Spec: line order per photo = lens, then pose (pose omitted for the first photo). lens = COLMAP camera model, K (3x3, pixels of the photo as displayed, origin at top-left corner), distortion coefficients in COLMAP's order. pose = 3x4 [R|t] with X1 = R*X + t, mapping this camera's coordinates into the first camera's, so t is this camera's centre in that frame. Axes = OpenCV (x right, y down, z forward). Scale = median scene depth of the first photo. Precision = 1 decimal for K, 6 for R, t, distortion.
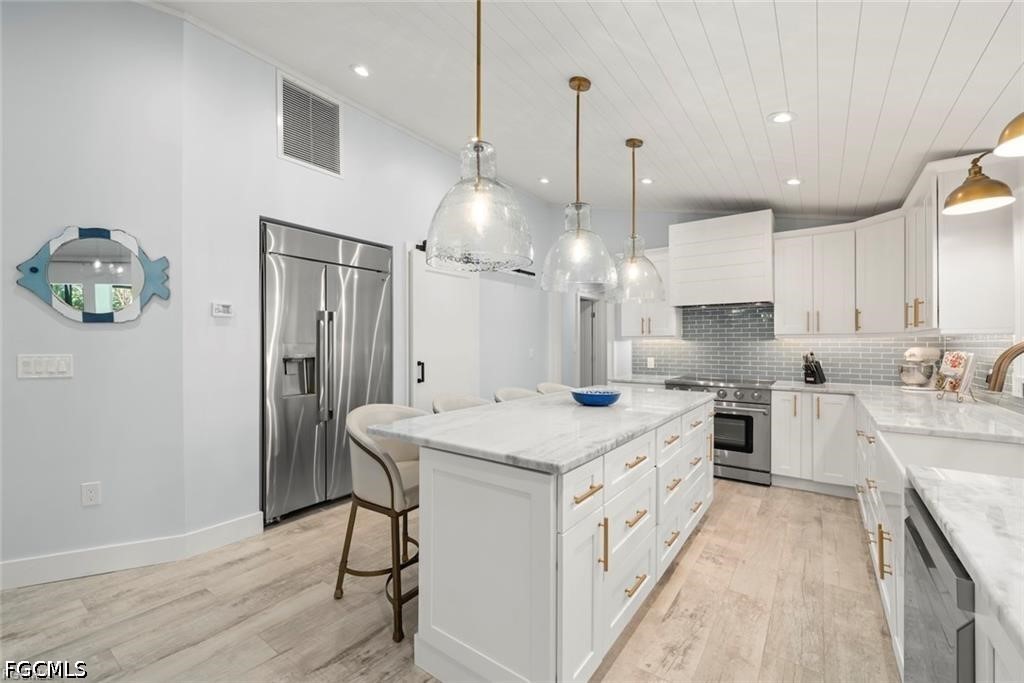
lens RADIAL K [[432.8, 0, 507.8], [0, 432.8, 344.4], [0, 0, 1]] dist [0.002632, 0.000290]
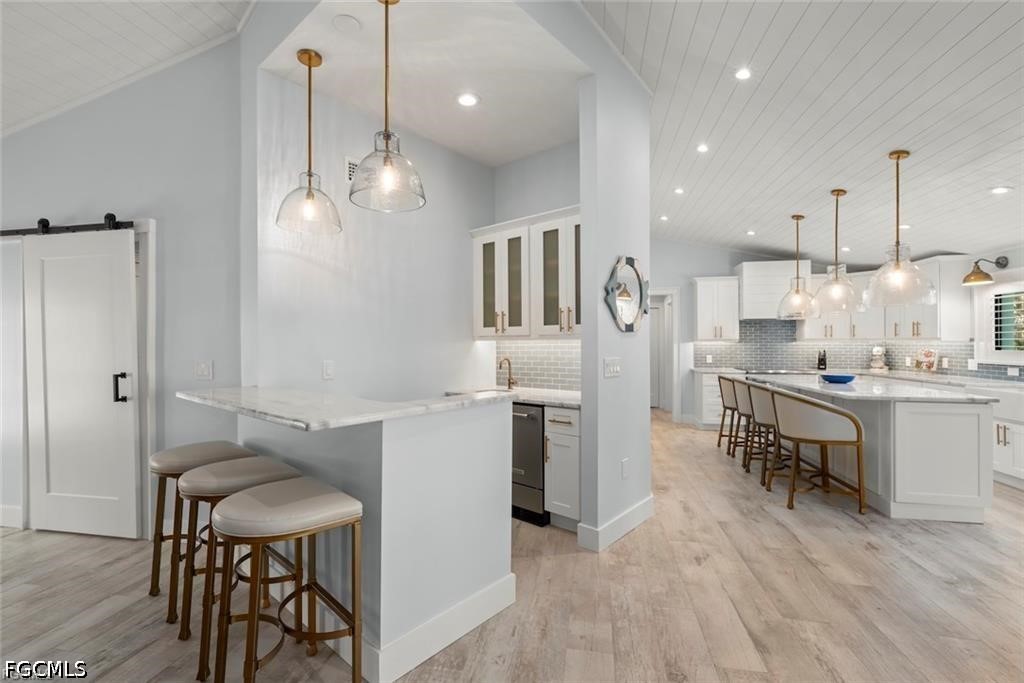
lens RADIAL K [[462.6, 0, 512.0], [0, 462.6, 341.5], [0, 0, 1]] dist [-0.000223, -0.000243]
pose [[0.893823, 0.002018, 0.448415, -1.259175], [0.001468, 0.999971, -0.007428, -0.003749], [-0.448417, 0.007298, 0.893795, -0.025850]]
